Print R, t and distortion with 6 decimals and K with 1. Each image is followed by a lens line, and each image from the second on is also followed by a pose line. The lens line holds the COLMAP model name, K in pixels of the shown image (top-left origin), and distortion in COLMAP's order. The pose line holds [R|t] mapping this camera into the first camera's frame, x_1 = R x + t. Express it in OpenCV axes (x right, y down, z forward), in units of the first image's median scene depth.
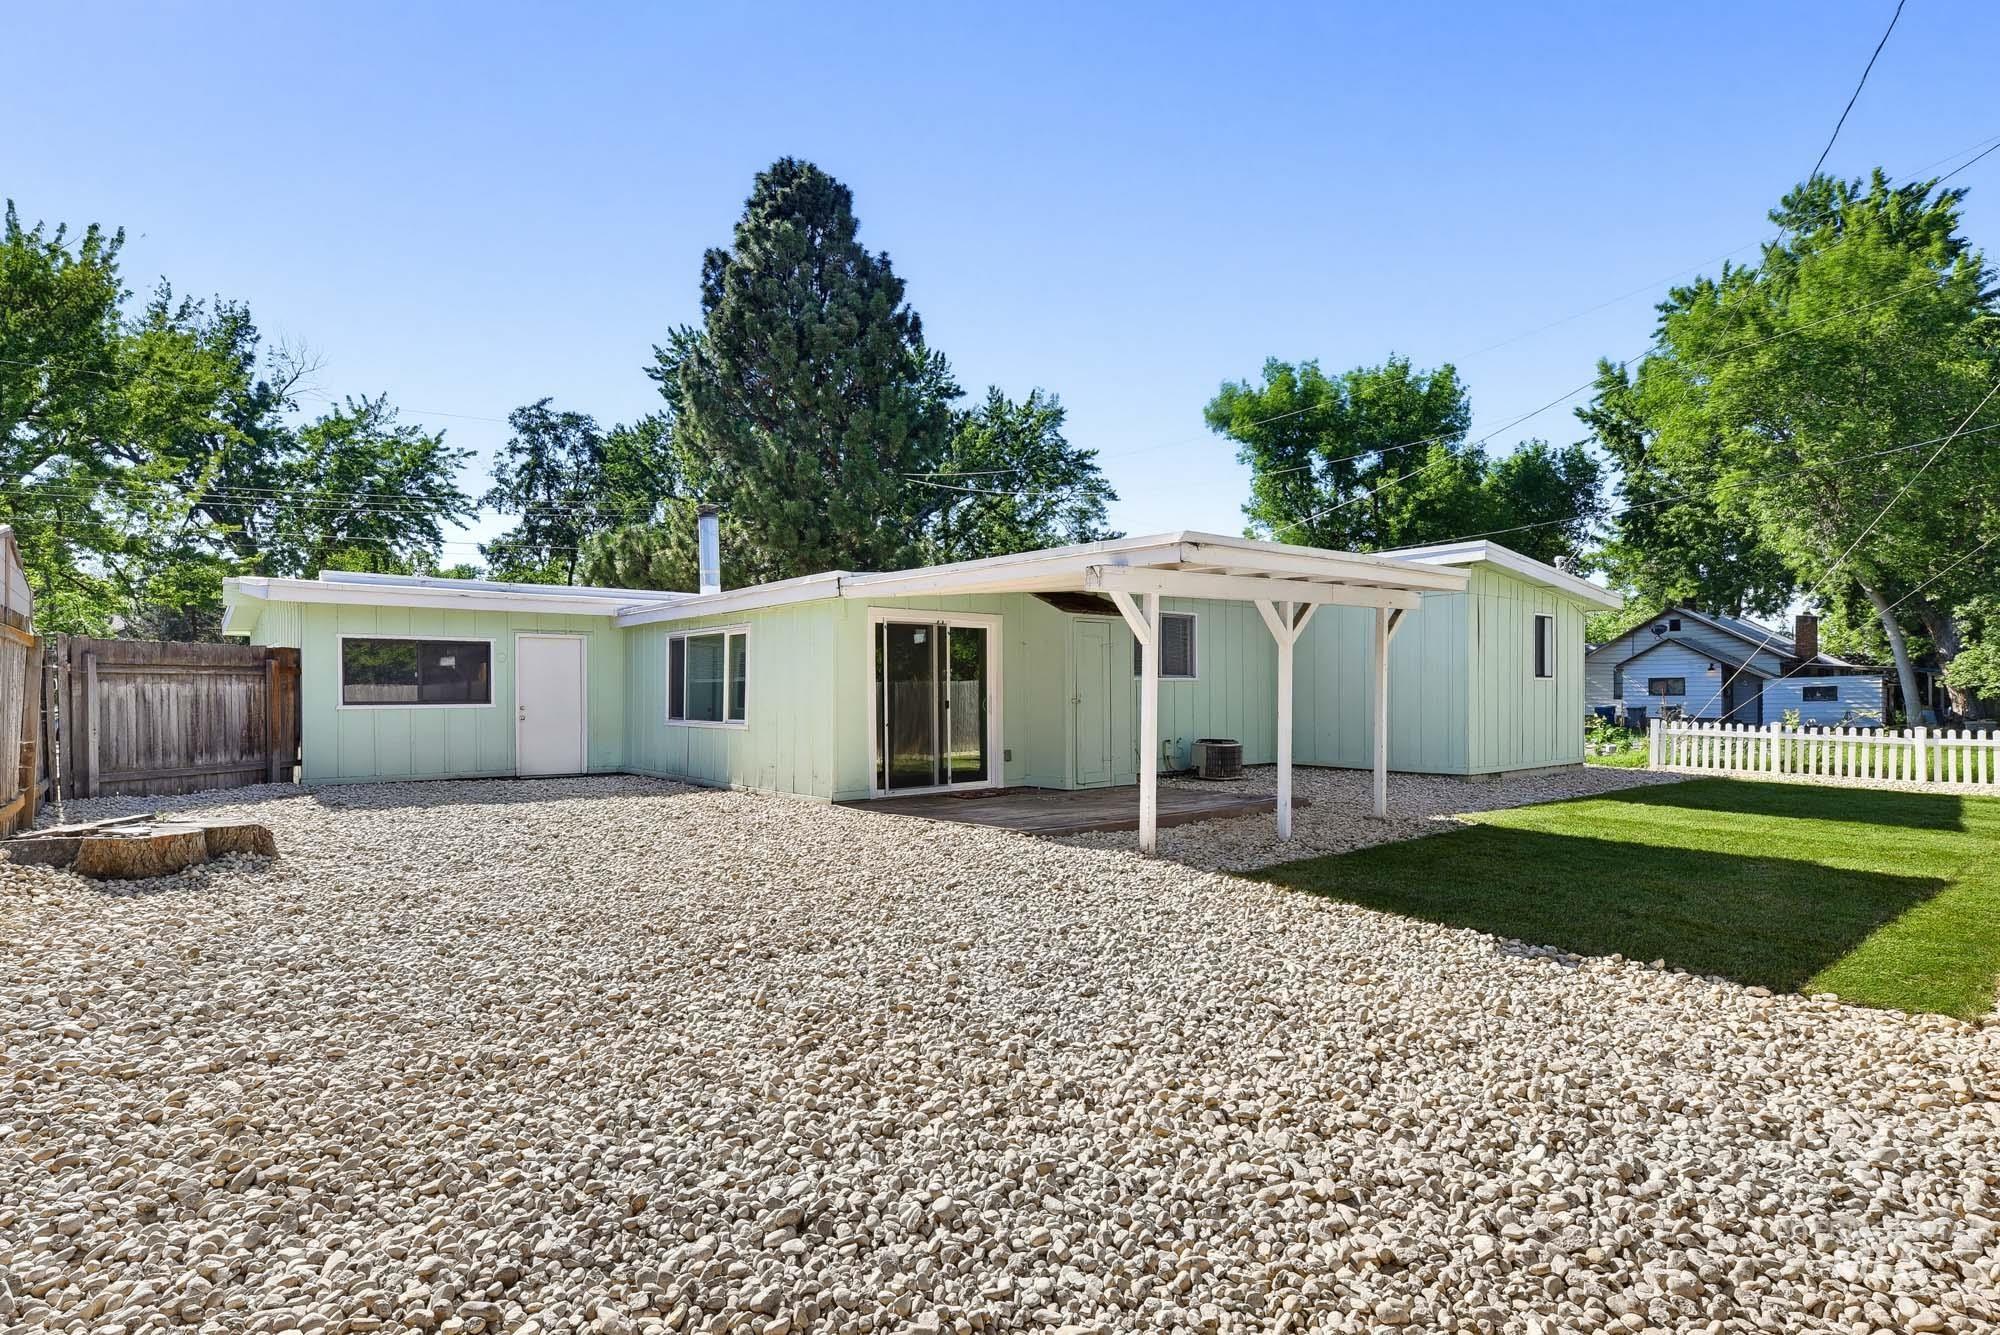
lens RADIAL K [[931.9, 0, 986.2], [0, 931.9, 682.0], [0, 0, 1]] dist [-0.000944, 0.000280]
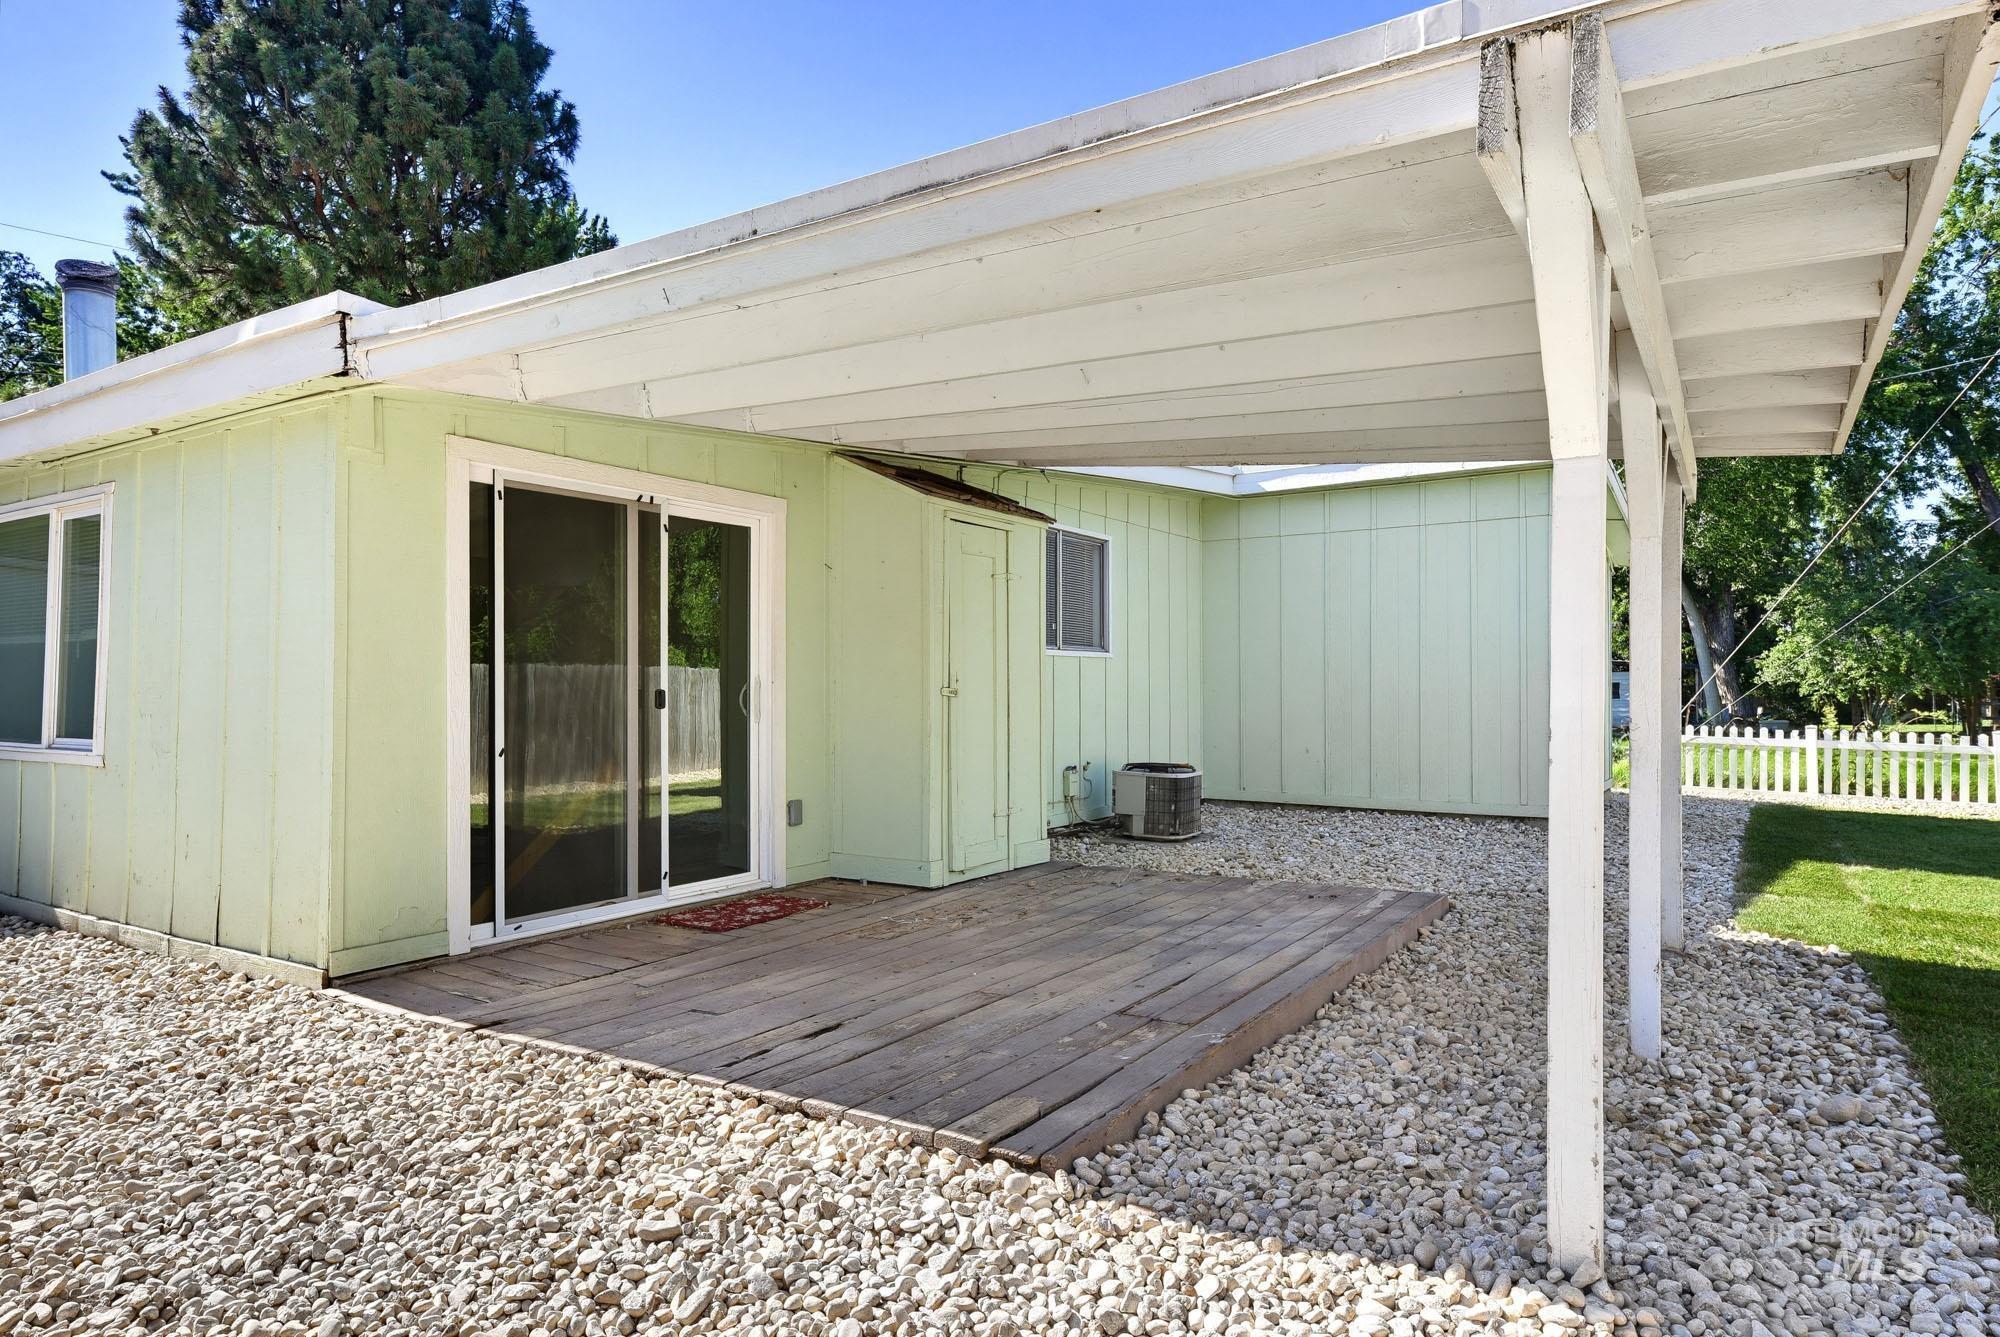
lens RADIAL K [[1106.8, 0, 1000.0], [0, 1106.8, 668.5], [0, 0, 1]] dist [0.003807, 0.001795]
pose [[0.954141, 0.008524, 0.299235, -0.011145], [-0.006174, 0.999942, -0.008798, 0.003362], [-0.299292, 0.006547, 0.954139, 0.117974]]
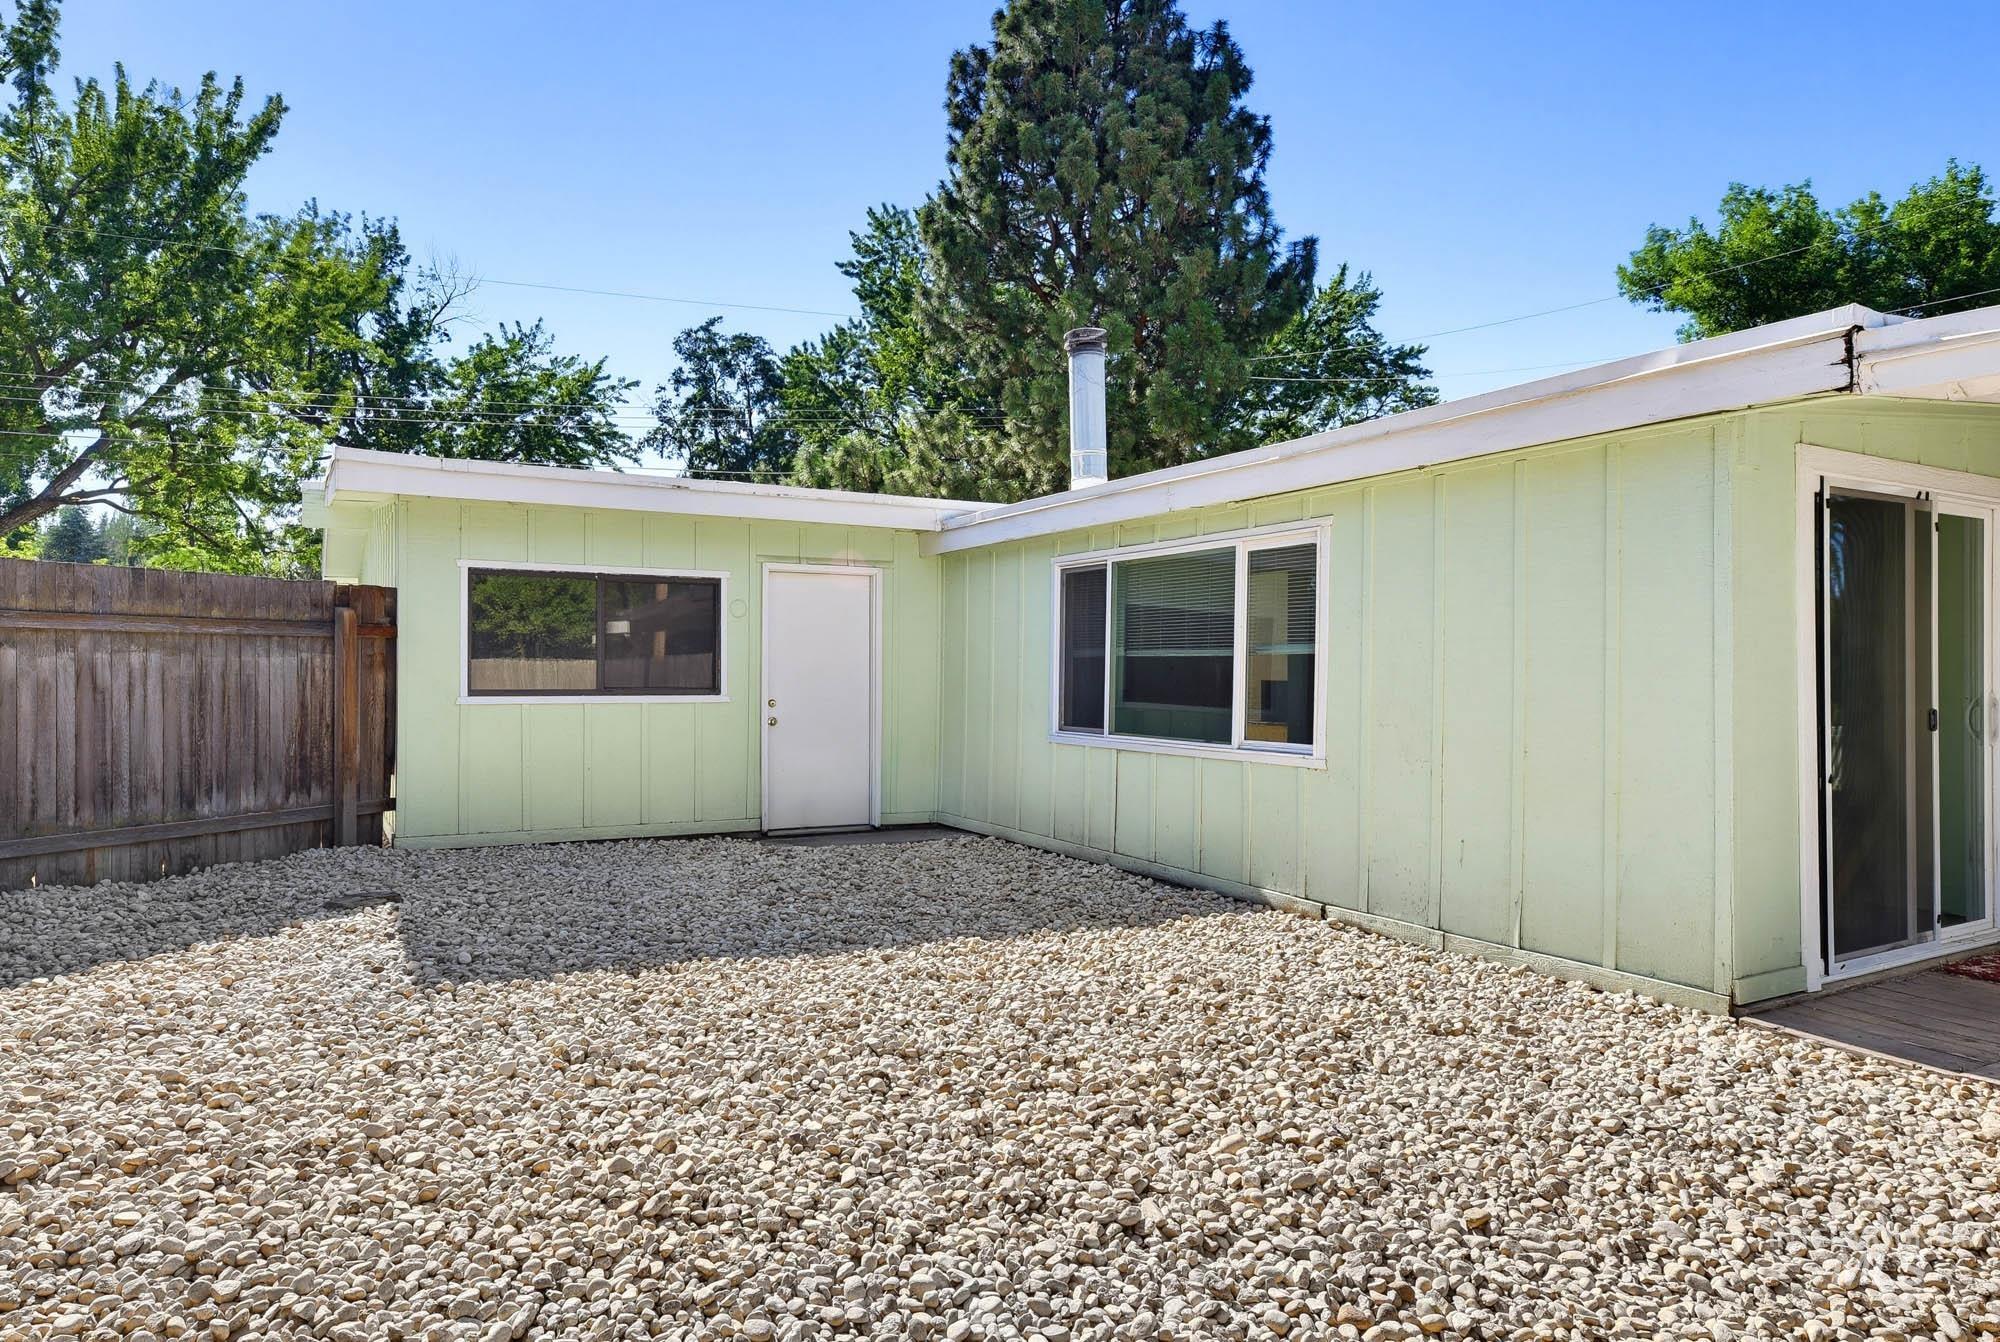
lens RADIAL K [[1106.4, 0, 992.8], [0, 1106.4, 653.2], [0, 0, 1]] dist [-0.041088, 0.039273]
pose [[0.983922, 0.005344, -0.178521, -0.080450], [-0.006618, 0.999957, -0.006546, 0.000754], [0.178479, 0.007622, 0.983914, 0.123285]]
